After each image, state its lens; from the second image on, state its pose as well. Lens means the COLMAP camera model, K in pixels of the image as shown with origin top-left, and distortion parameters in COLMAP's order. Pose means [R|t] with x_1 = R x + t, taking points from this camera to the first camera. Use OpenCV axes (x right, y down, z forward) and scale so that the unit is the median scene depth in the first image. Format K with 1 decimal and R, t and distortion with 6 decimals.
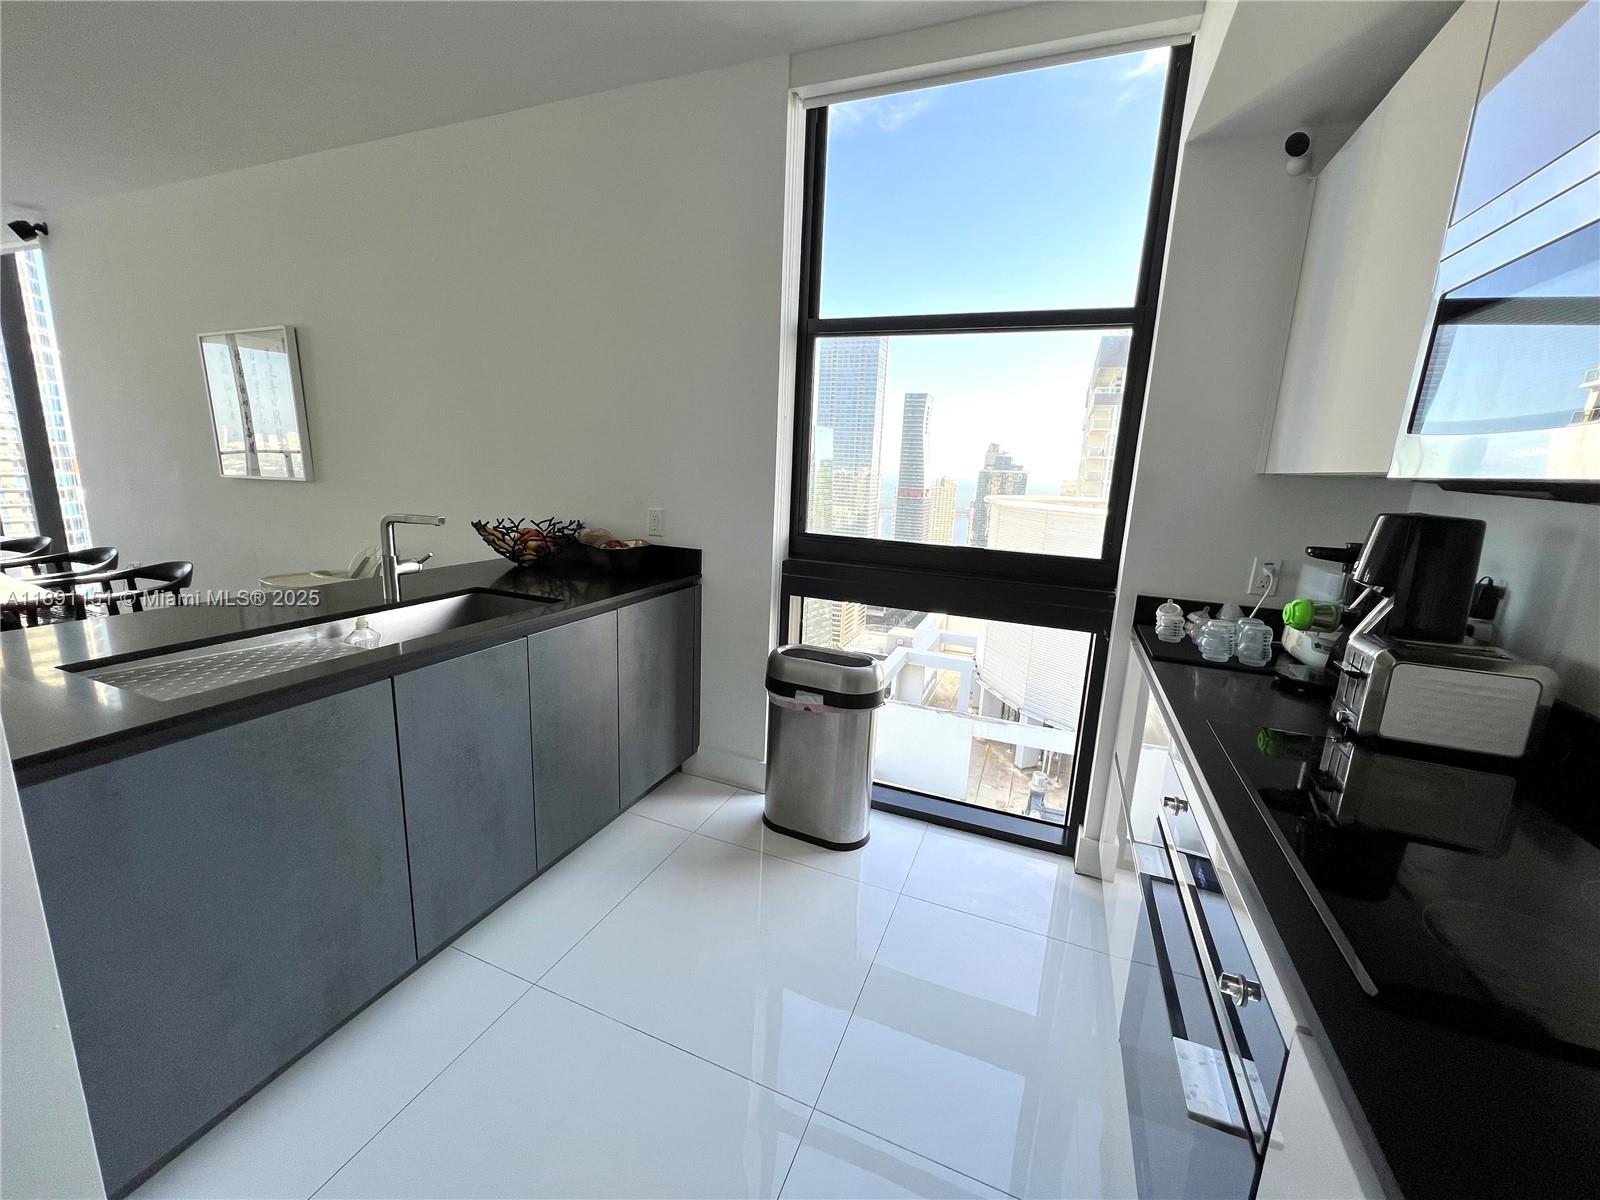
lens RADIAL K [[645.7, 0, 794.0], [0, 645.7, 596.8], [0, 0, 1]] dist [0.000368, 0.000039]
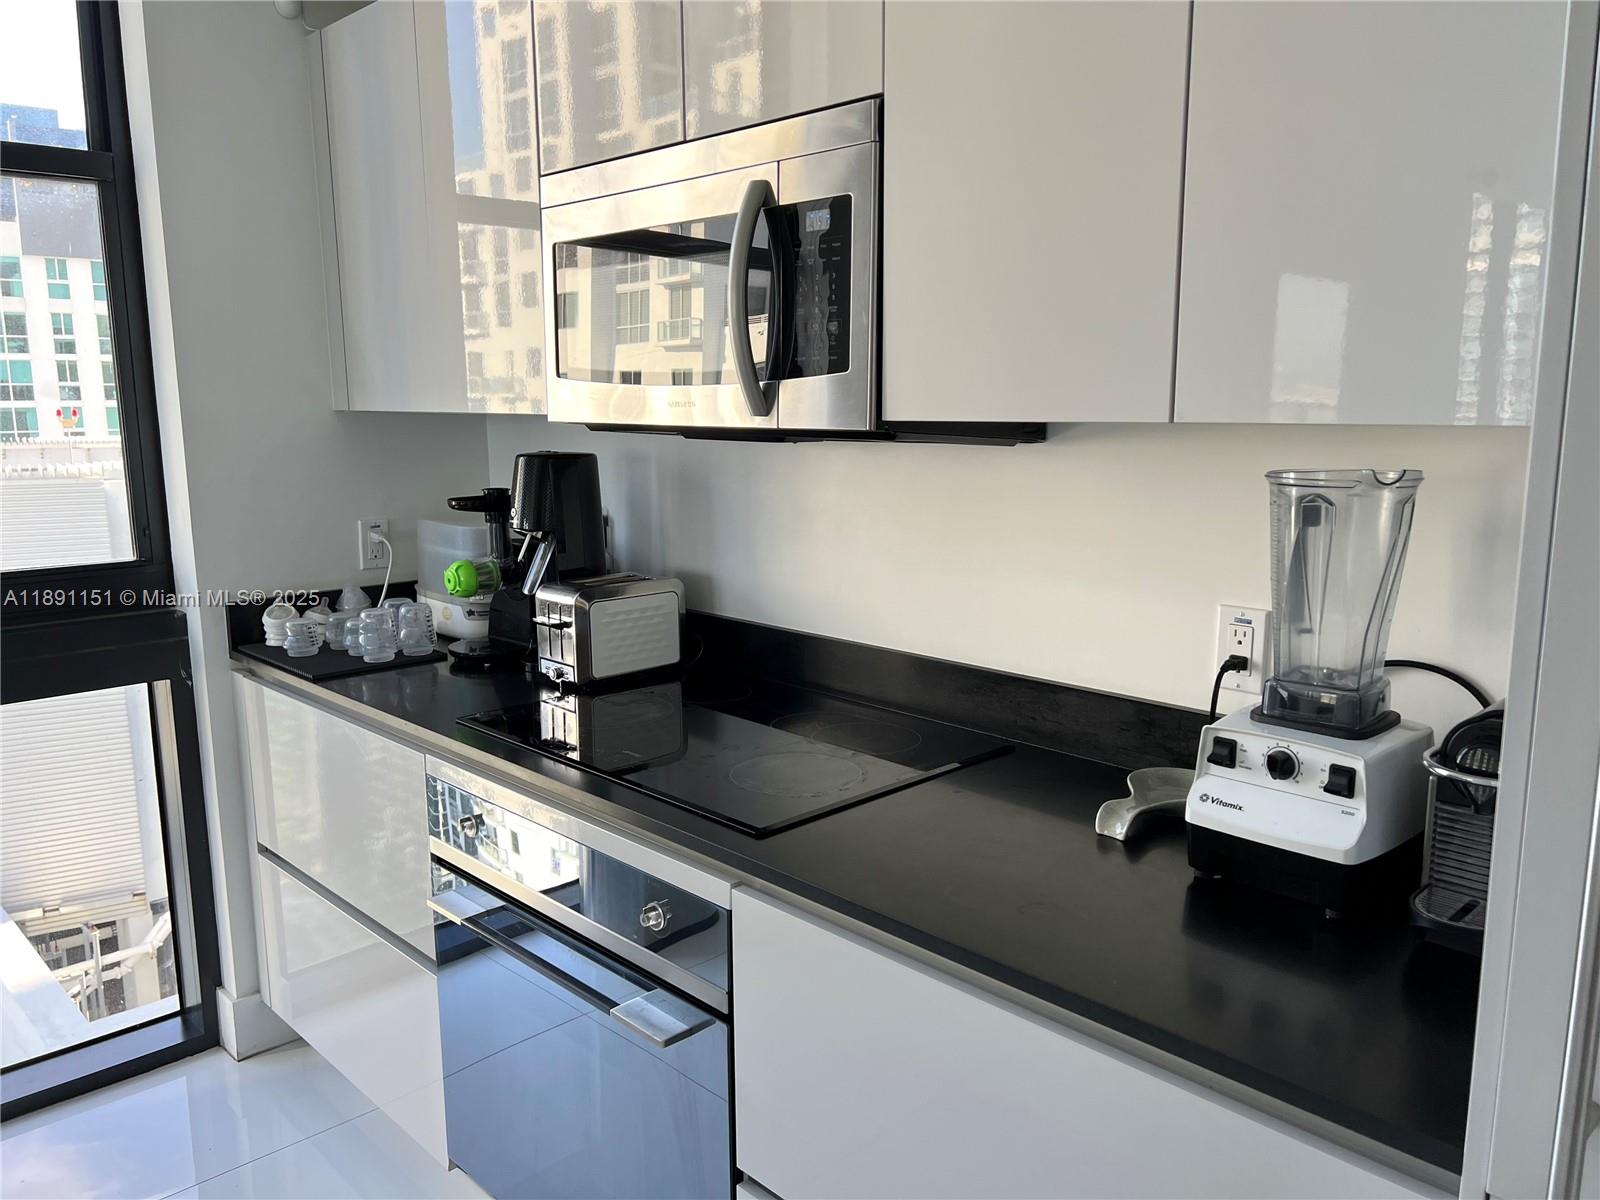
lens RADIAL K [[1209.6, 0, 801.3], [0, 1209.6, 609.0], [0, 0, 1]] dist [0.040896, -0.040557]
pose [[0.409305, -0.204521, 0.889180, -0.478815], [0.206844, 0.969979, 0.127892, -0.048694], [-0.888642, 0.131575, 0.439321, -0.086128]]
